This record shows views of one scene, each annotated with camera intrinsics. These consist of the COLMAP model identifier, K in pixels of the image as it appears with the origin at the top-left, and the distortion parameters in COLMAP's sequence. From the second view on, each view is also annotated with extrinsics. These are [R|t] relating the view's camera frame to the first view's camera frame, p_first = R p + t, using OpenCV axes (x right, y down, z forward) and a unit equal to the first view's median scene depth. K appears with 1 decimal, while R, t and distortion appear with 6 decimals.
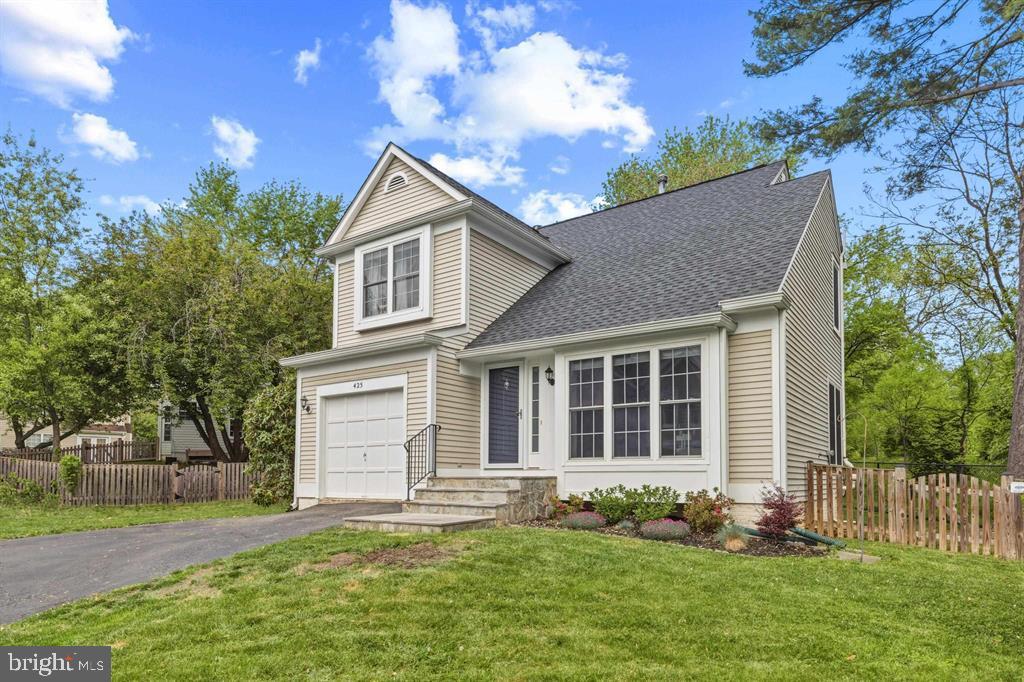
lens RADIAL K [[644.7, 0, 531.1], [0, 644.7, 377.3], [0, 0, 1]] dist [-0.005045, -0.002014]
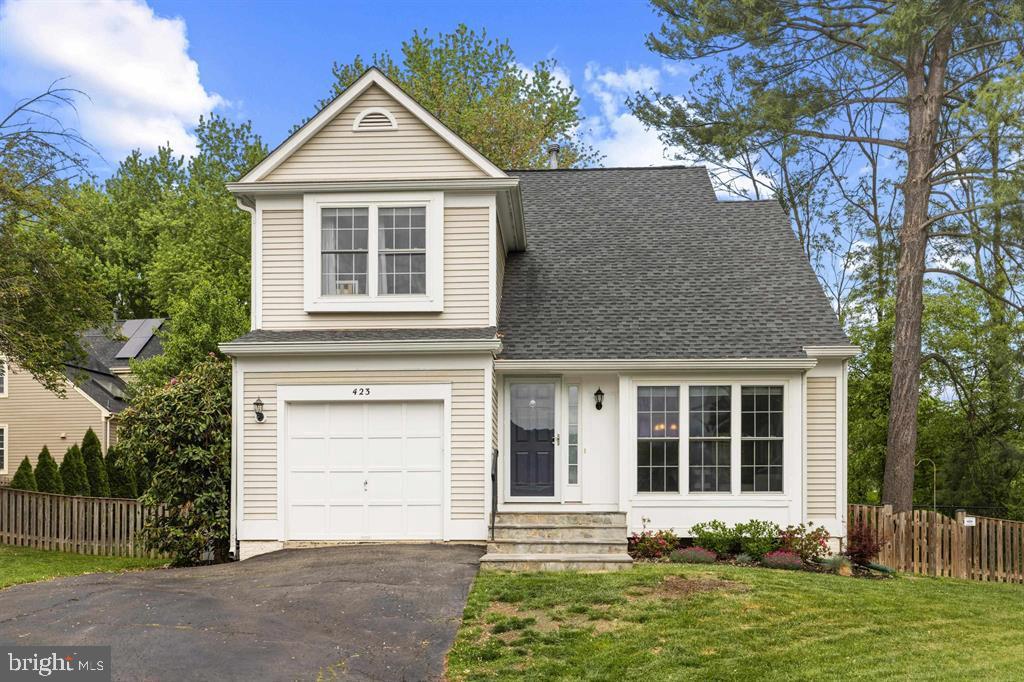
lens RADIAL K [[1101.8, 0, 504.4], [0, 1101.8, 348.8], [0, 0, 1]] dist [-0.015660, 0.000000]
pose [[0.821028, 0.087590, 0.564129, -0.928258], [-0.087264, 0.995802, -0.027612, -0.017494], [-0.564180, -0.026558, 0.825225, -0.178087]]
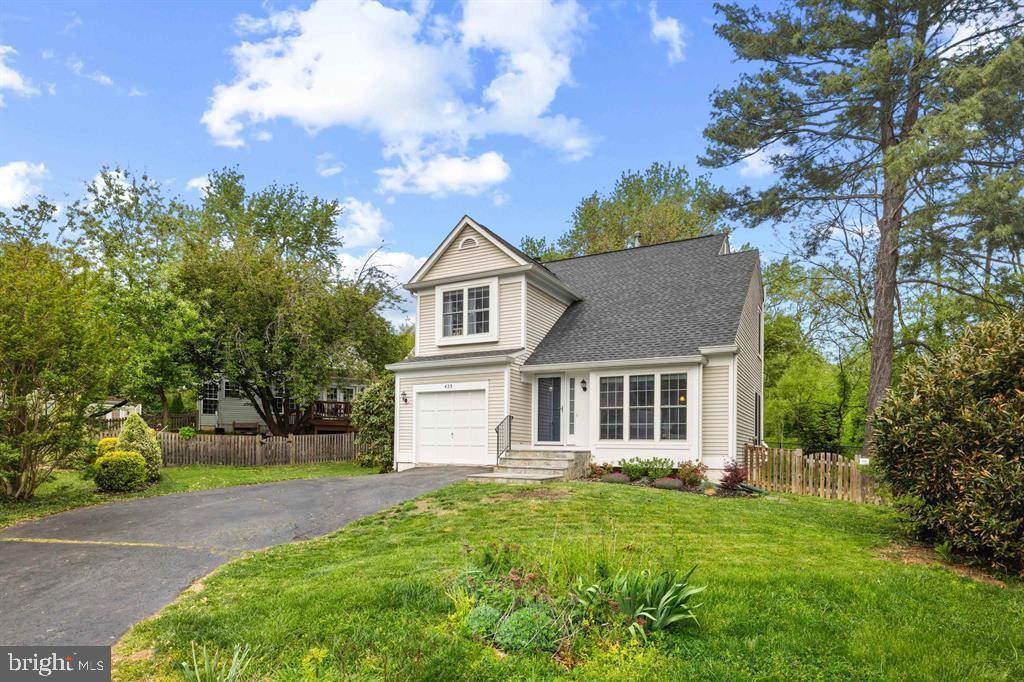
lens RADIAL K [[623.9, 0, 513.4], [0, 623.9, 343.4], [0, 0, 1]] dist [-0.012536, 0.001092]
pose [[0.994575, 0.032567, 0.098789, -0.283154], [-0.031277, 0.999404, -0.014583, -0.073420], [-0.099205, 0.011414, 0.995002, -0.456891]]
